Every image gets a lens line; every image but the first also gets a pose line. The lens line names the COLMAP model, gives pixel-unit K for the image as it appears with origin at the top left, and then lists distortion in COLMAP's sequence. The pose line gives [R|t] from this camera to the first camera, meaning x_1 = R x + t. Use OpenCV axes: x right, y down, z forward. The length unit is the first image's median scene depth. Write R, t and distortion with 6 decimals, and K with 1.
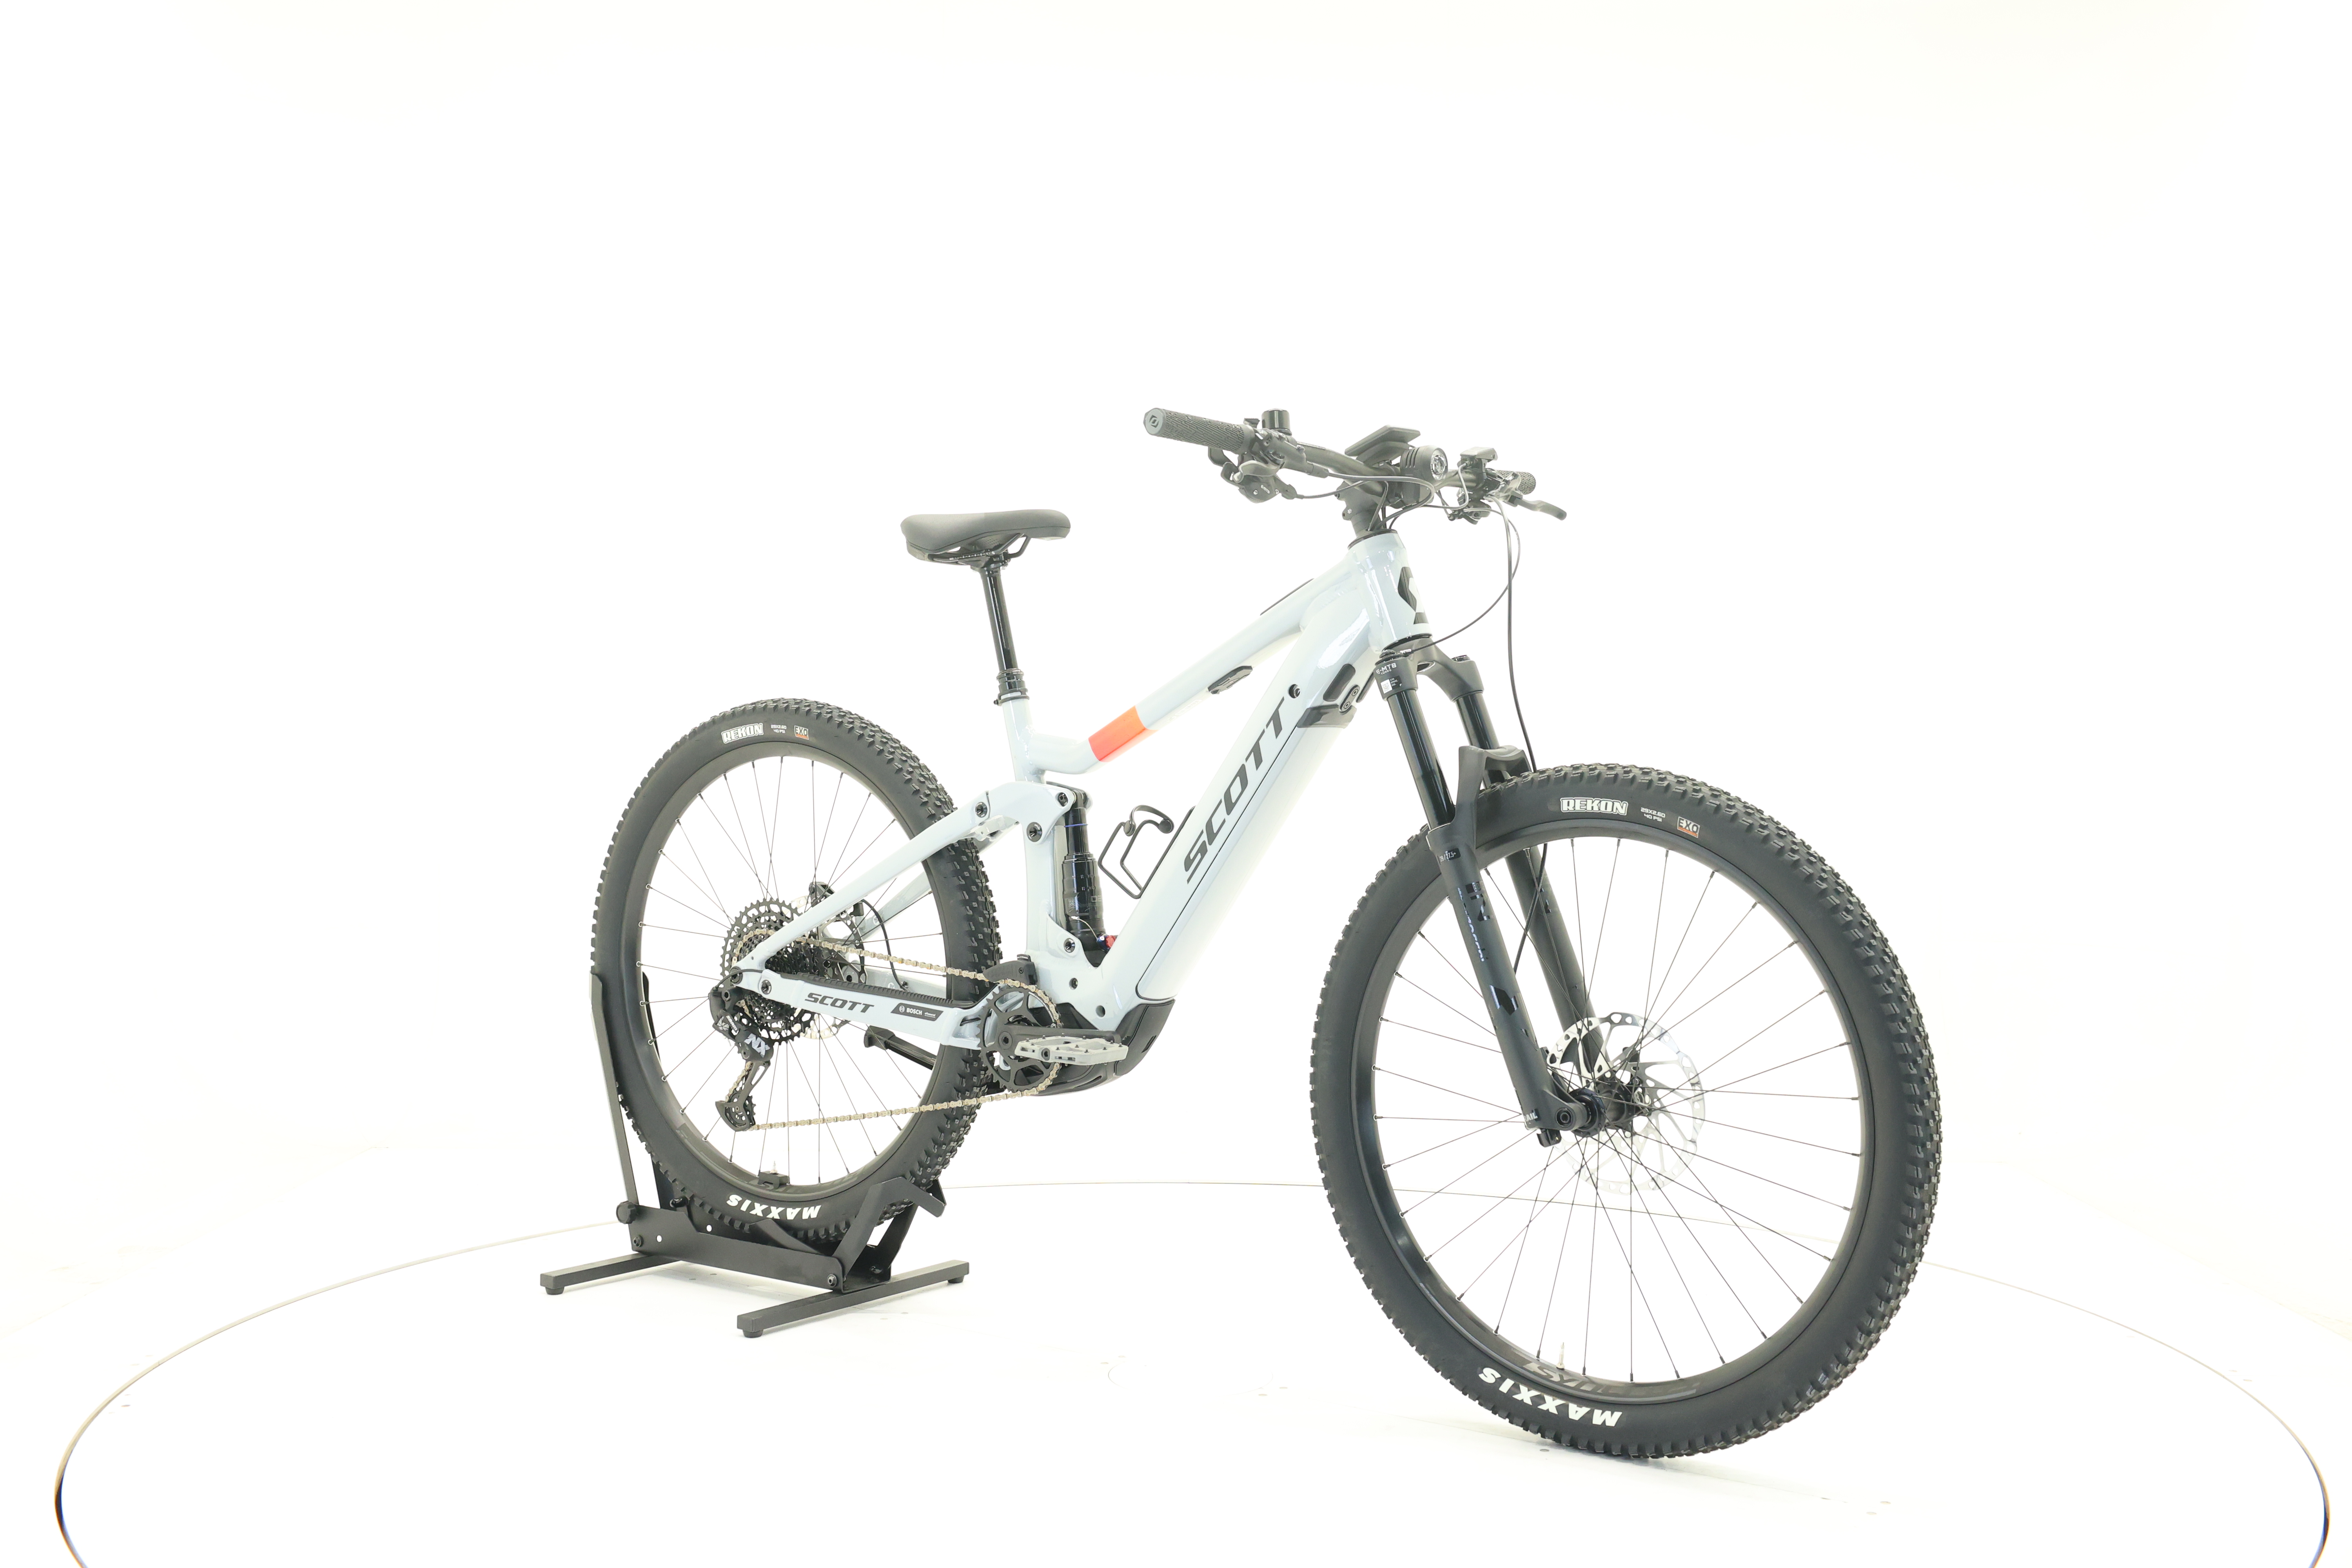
lens RADIAL K [[2444.1, 0, 1176.0], [0, 2444.1, 784.0], [0, 0, 1]] dist [-0.005705, 0.006181]
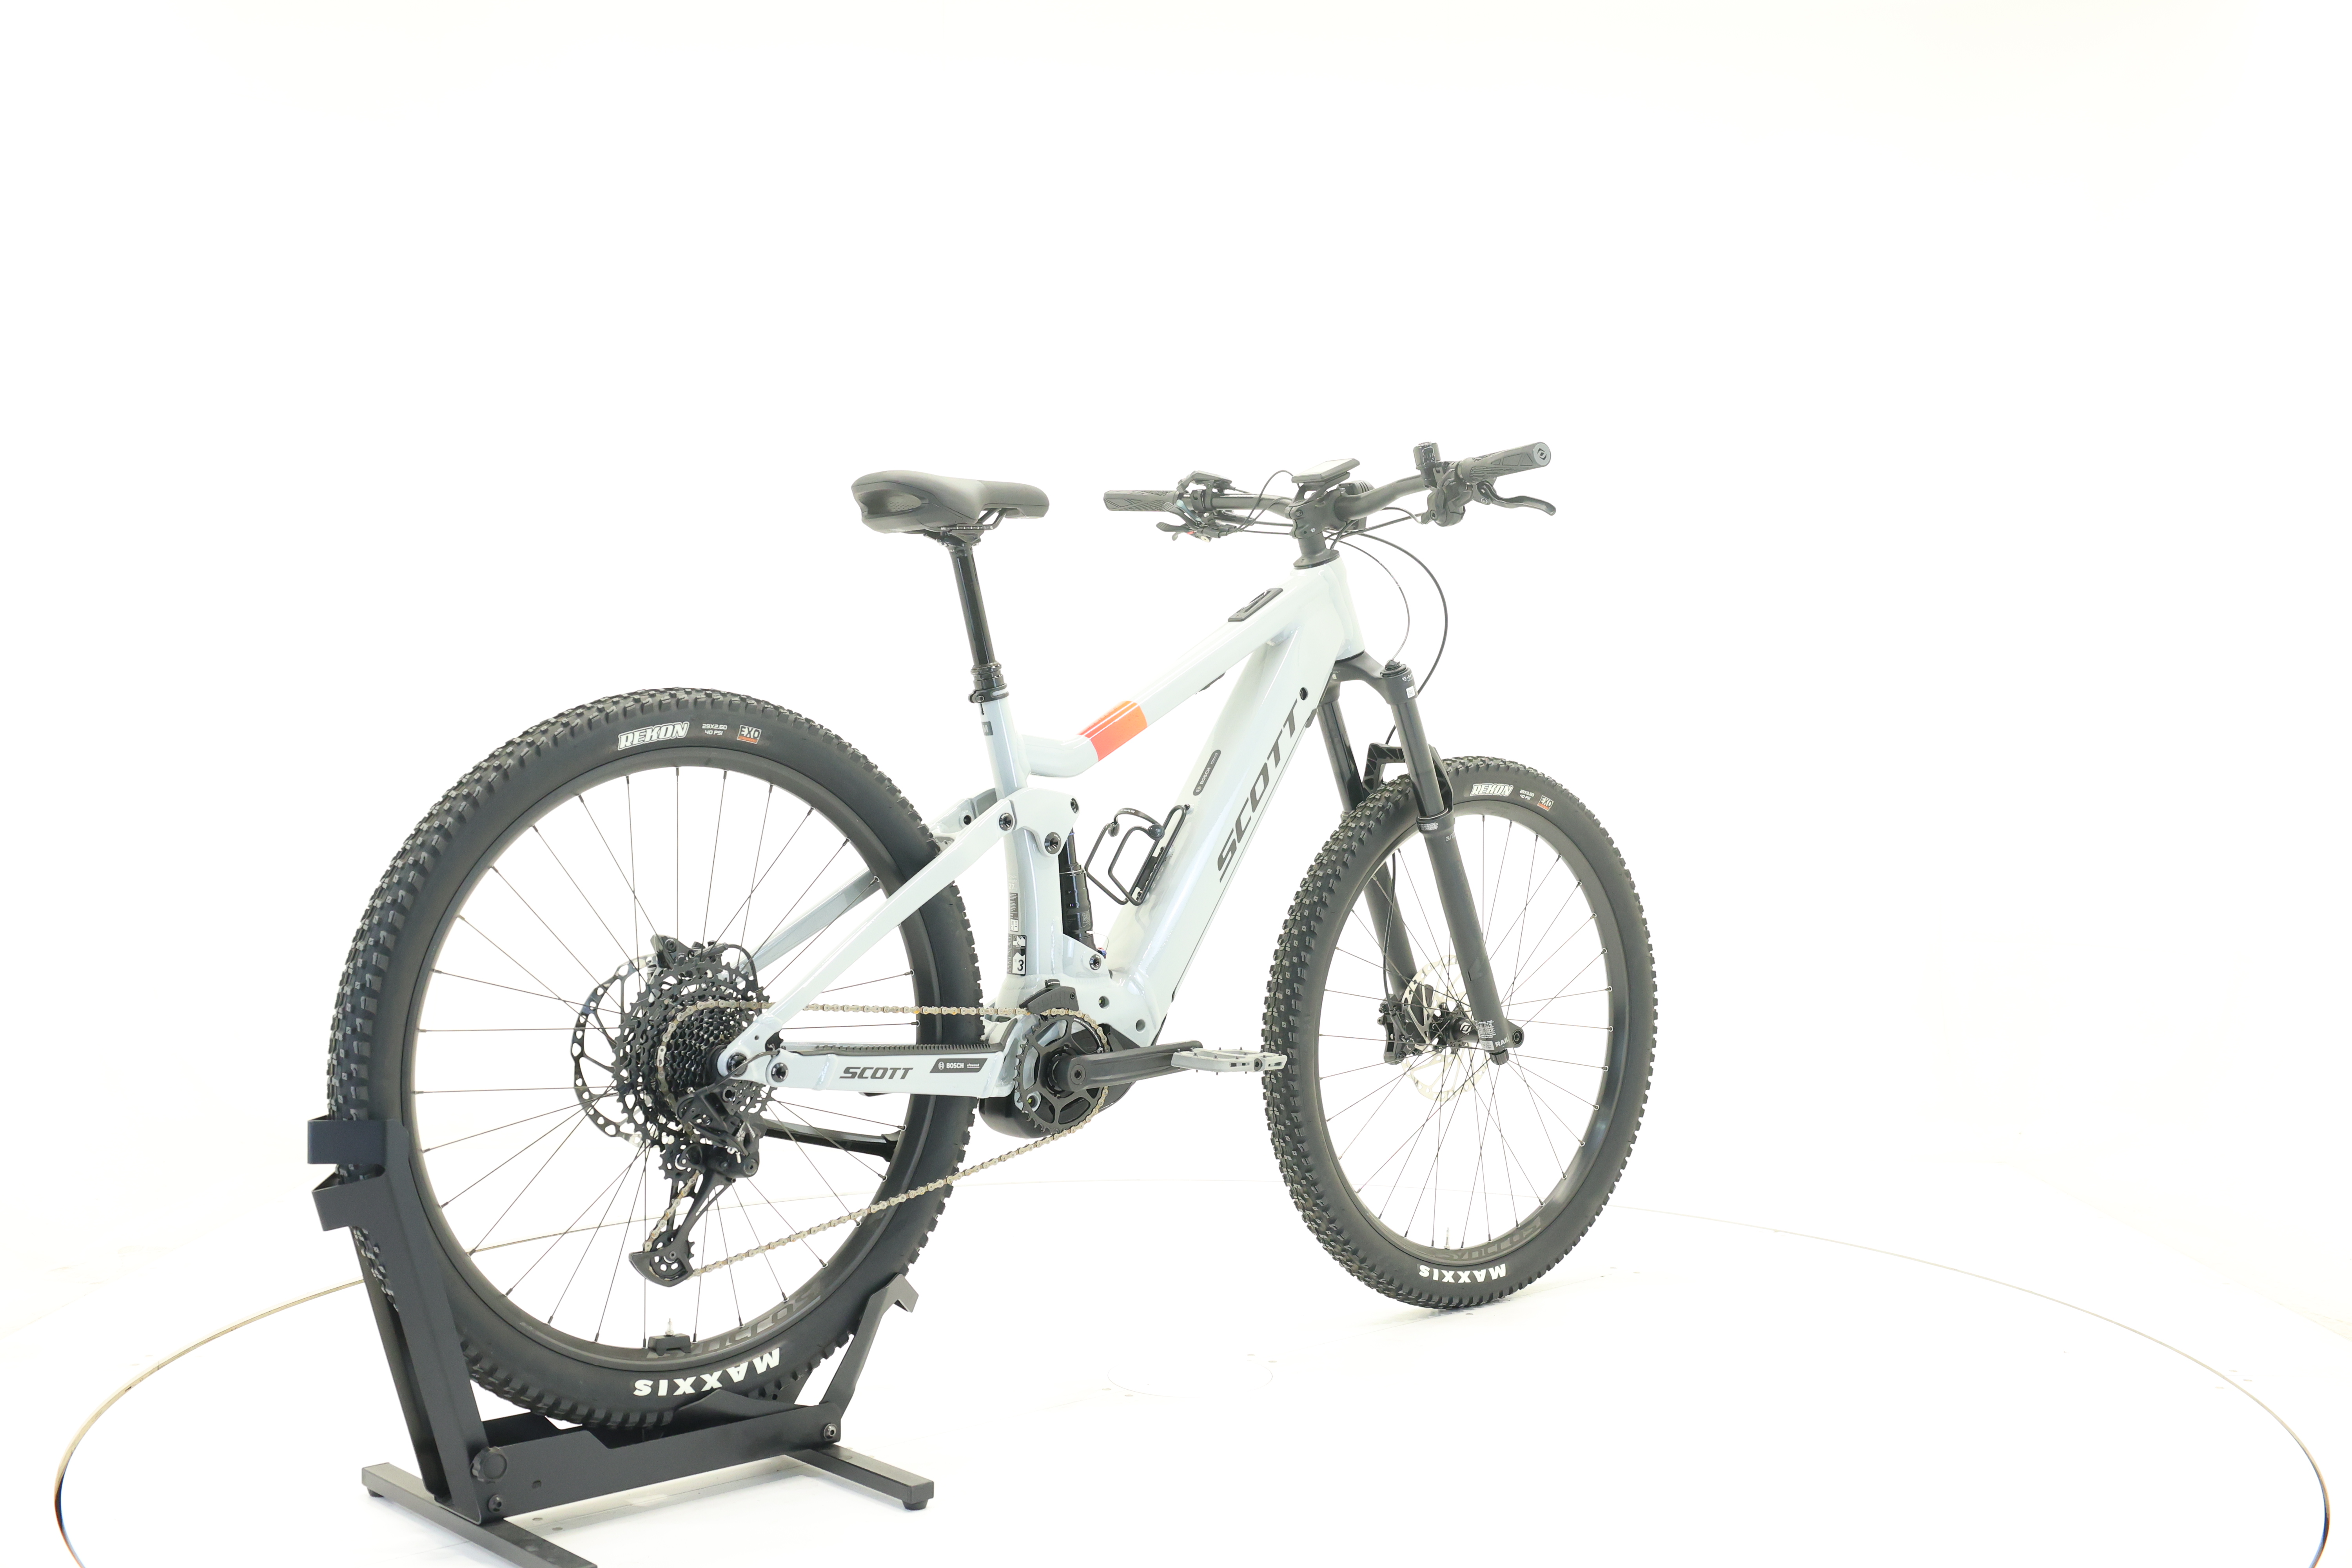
lens RADIAL K [[2444.1, 0, 1176.0], [0, 2444.1, 784.0], [0, 0, 1]] dist [-0.005705, 0.006181]
pose [[0.203818, -0.027779, 0.978615, -0.937222], [0.017370, 0.999543, 0.024755, -0.023841], [-0.978855, 0.011953, 0.204207, 0.774428]]
